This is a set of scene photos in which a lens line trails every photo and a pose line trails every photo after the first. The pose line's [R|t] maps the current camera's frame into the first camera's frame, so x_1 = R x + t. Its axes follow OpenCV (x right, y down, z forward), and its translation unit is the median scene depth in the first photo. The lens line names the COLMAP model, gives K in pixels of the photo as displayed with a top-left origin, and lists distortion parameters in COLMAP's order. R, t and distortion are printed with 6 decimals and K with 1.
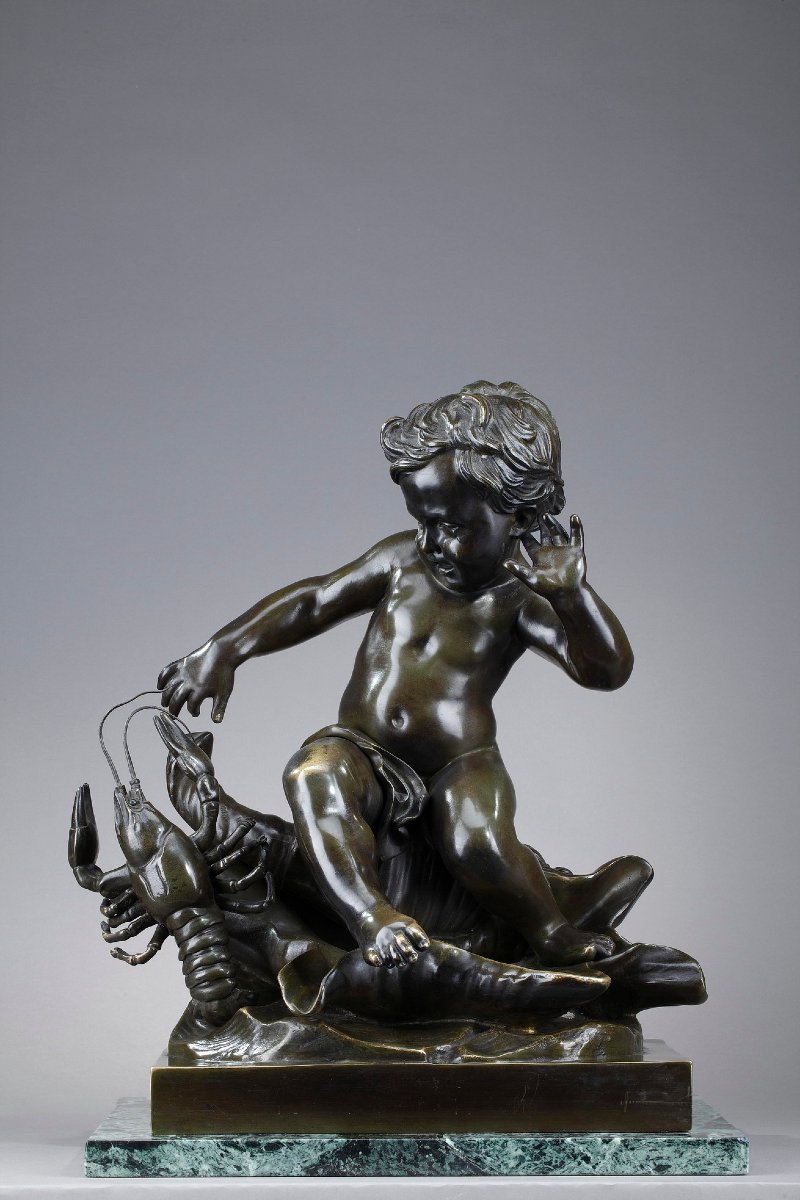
lens RADIAL K [[3702.2, 0, 400.0], [0, 3702.2, 600.0], [0, 0, 1]] dist [-0.097128, -0.313597]
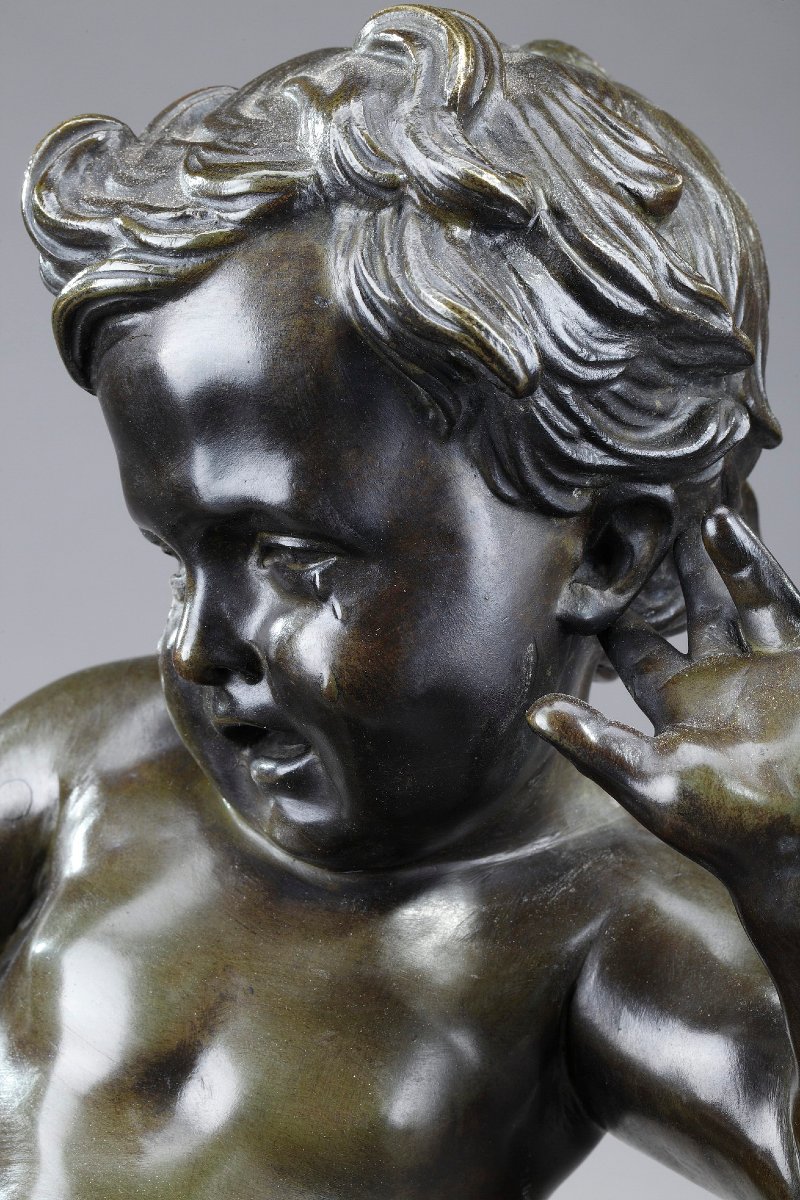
lens RADIAL K [[3702.2, 0, 400.0], [0, 3702.2, 600.0], [0, 0, 1]] dist [-0.097128, -0.313597]
pose [[0.999129, 0.034330, 0.023710, 0.014166], [-0.028639, 0.977582, -0.208598, 0.030716], [-0.030340, 0.207737, 0.977714, 0.770722]]
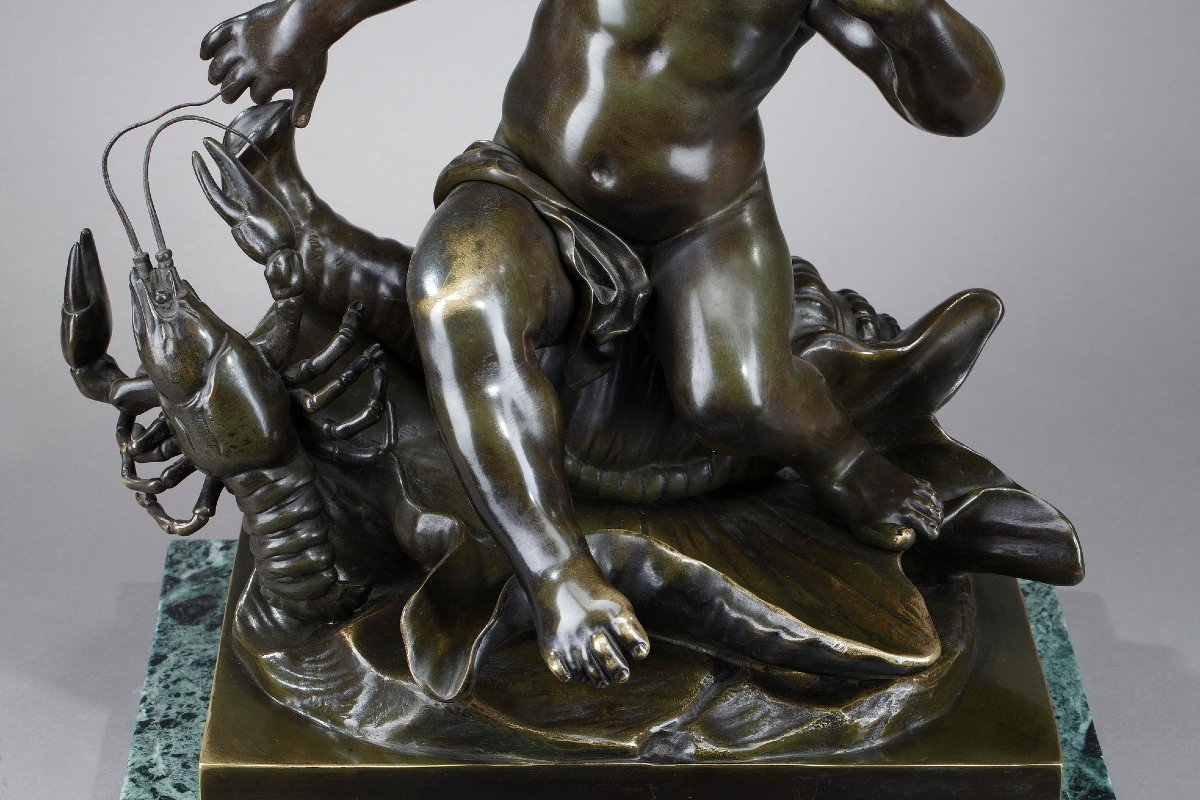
lens RADIAL K [[3702.2, 0, 600.0], [0, 3702.2, 400.0], [0, 0, 1]] dist [-0.097128, -0.313597]
pose [[0.999846, 0.013745, 0.010868, -0.006841], [-0.017231, 0.883847, 0.467459, -0.214879], [-0.003180, -0.467575, 0.883948, 0.459421]]
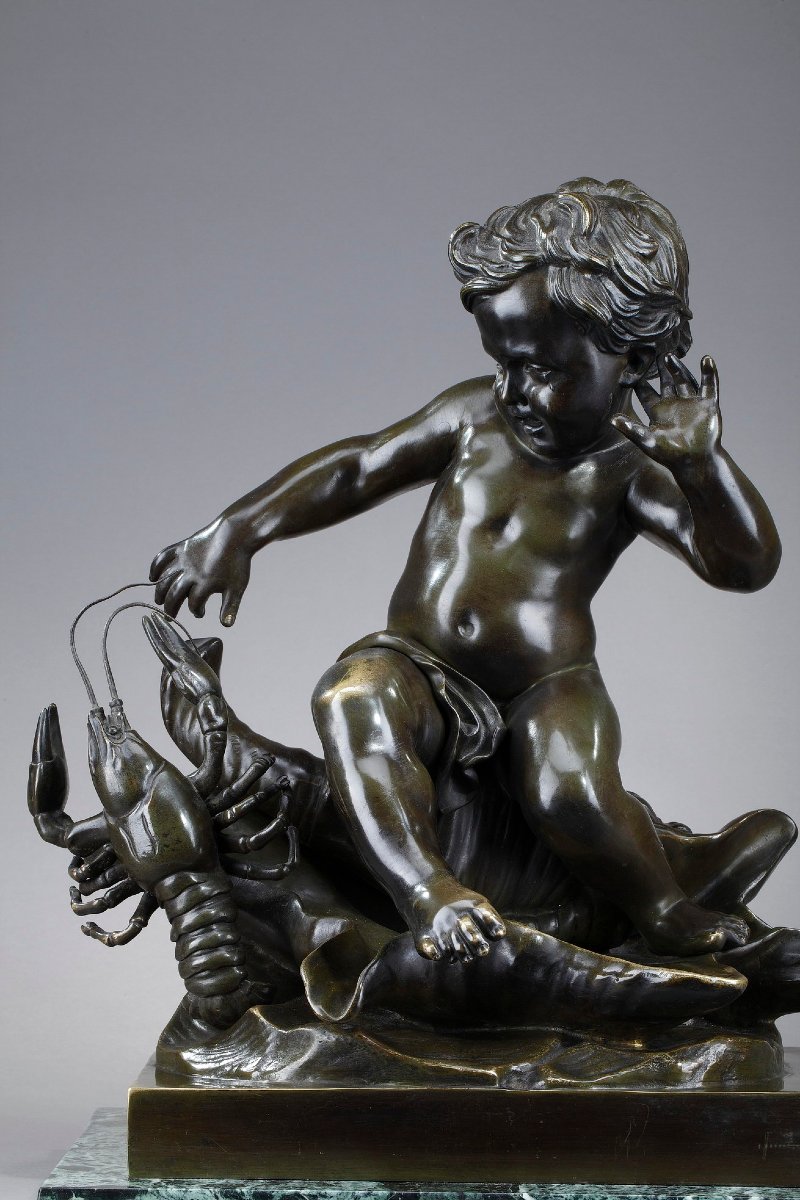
lens RADIAL K [[3702.2, 0, 400.0], [0, 3702.2, 600.0], [0, 0, 1]] dist [-0.097128, -0.313597]
pose [[0.999777, 0.015390, -0.014472, -0.003225], [-0.014960, 0.999458, 0.029319, 0.005158], [0.014915, -0.029096, 0.999465, 0.249462]]
